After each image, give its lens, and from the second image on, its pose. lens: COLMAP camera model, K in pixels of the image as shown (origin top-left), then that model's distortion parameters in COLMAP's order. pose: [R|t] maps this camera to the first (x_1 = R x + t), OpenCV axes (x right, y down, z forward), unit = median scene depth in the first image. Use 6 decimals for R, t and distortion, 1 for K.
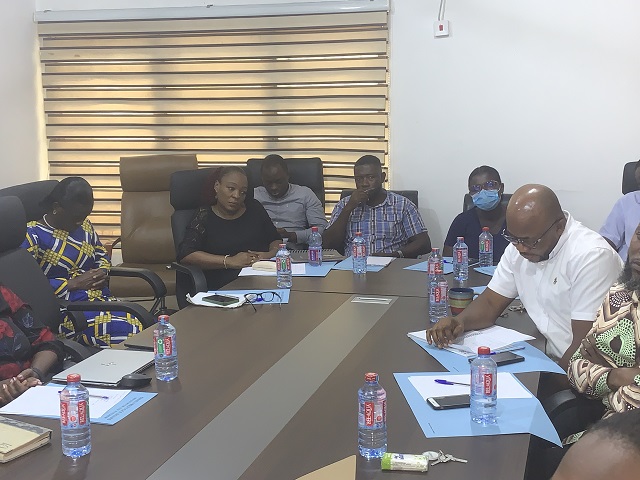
lens RADIAL K [[879.8, 0, 318.9], [0, 879.8, 226.7], [0, 0, 1]] dist [0.174976, -0.432667]
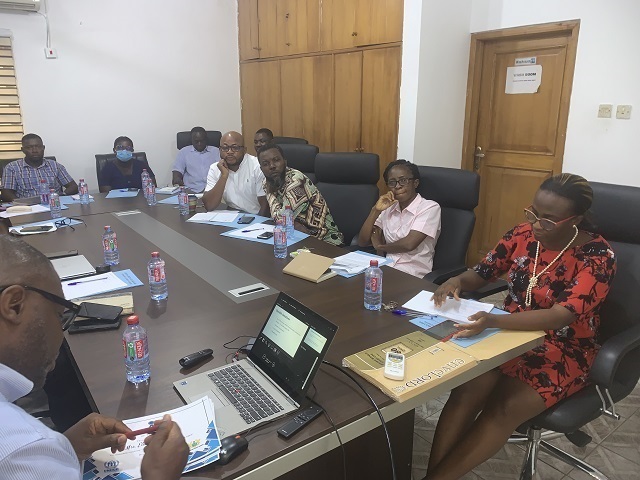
lens RADIAL K [[485.4, 0, 320.0], [0, 485.4, 240.0], [0, 0, 1]] dist [-0.000111, 0.000574]
pose [[0.614107, -0.207513, 0.761453, -0.333625], [0.112351, 0.977974, 0.175909, 0.007387], [-0.781185, -0.022477, 0.623895, 0.079183]]
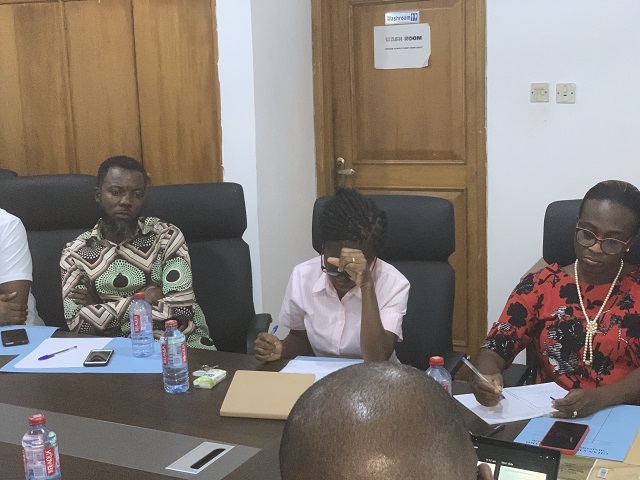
lens RADIAL K [[959.3, 0, 320.0], [0, 959.3, 240.0], [0, 0, 1]] dist [0.030494, -0.148783]
pose [[0.150818, -0.165608, 0.974591, -0.466443], [0.170030, 0.975522, 0.139454, -0.032821], [-0.973829, 0.144677, 0.175285, 0.269166]]
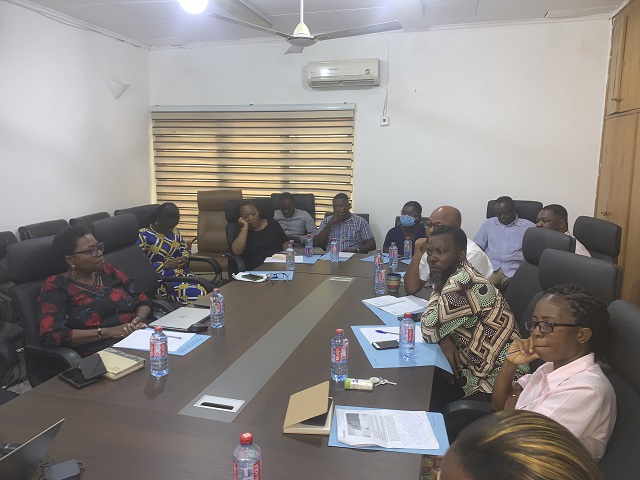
lens RADIAL K [[495.2, 0, 318.4], [0, 495.2, 229.6], [0, 0, 1]] dist [0.103057, -0.169113]
pose [[0.999727, 0.020343, 0.011497, 0.002177], [-0.020327, 0.999792, -0.001499, -0.007458], [-0.011525, 0.001265, 0.999933, 0.031796]]
